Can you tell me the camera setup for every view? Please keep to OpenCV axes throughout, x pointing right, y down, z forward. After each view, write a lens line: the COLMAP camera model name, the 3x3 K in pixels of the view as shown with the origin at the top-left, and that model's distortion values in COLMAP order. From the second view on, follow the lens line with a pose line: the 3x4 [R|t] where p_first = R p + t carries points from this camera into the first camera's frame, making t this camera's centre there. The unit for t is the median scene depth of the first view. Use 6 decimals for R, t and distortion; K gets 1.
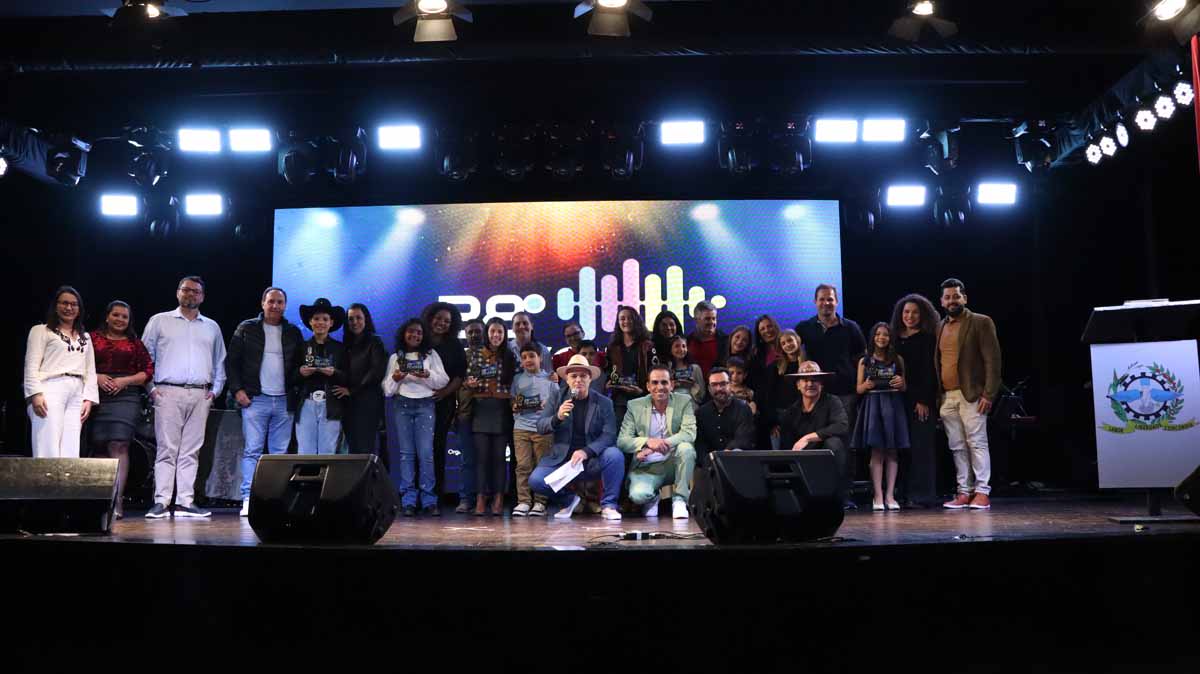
lens RADIAL K [[1142.4, 0, 626.1], [0, 1142.4, 336.7], [0, 0, 1]] dist [-0.193465, 0.000662]
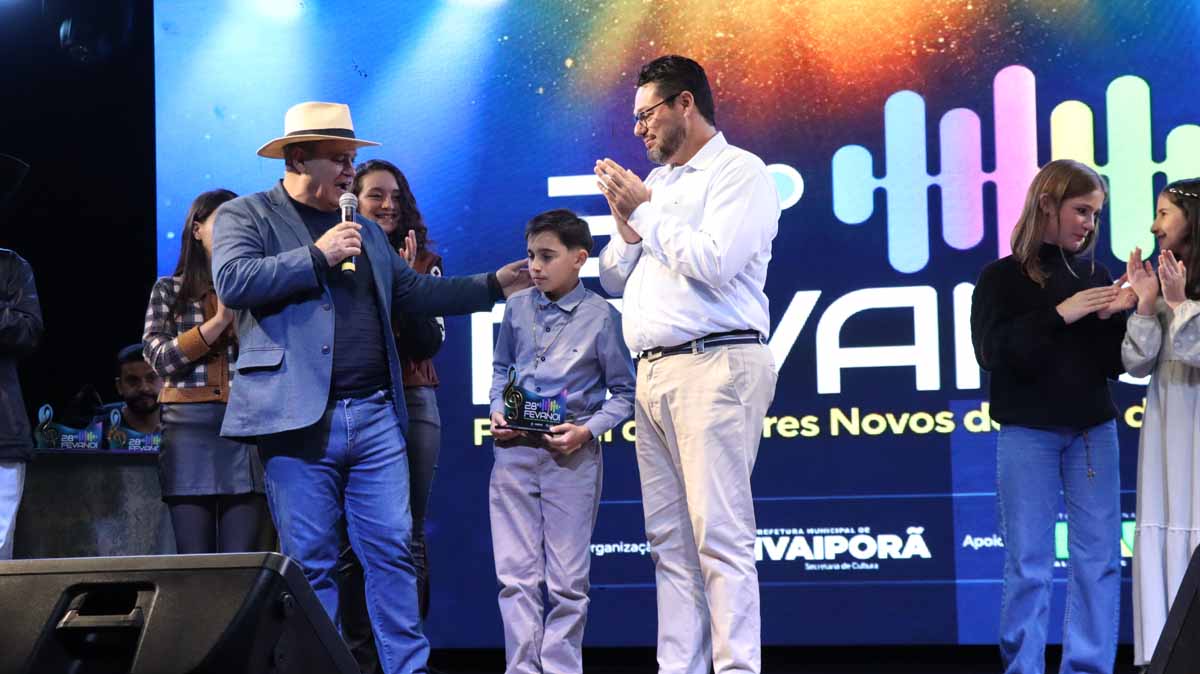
lens RADIAL K [[2420.8, 0, 600.0], [0, 2420.8, 337.0], [0, 0, 1]] dist [0.267763, 0.494742]
pose [[0.982423, -0.025571, -0.184911, 0.018096], [0.027882, 0.999562, 0.009908, 0.015048], [0.184577, -0.014889, 0.982705, 0.121155]]
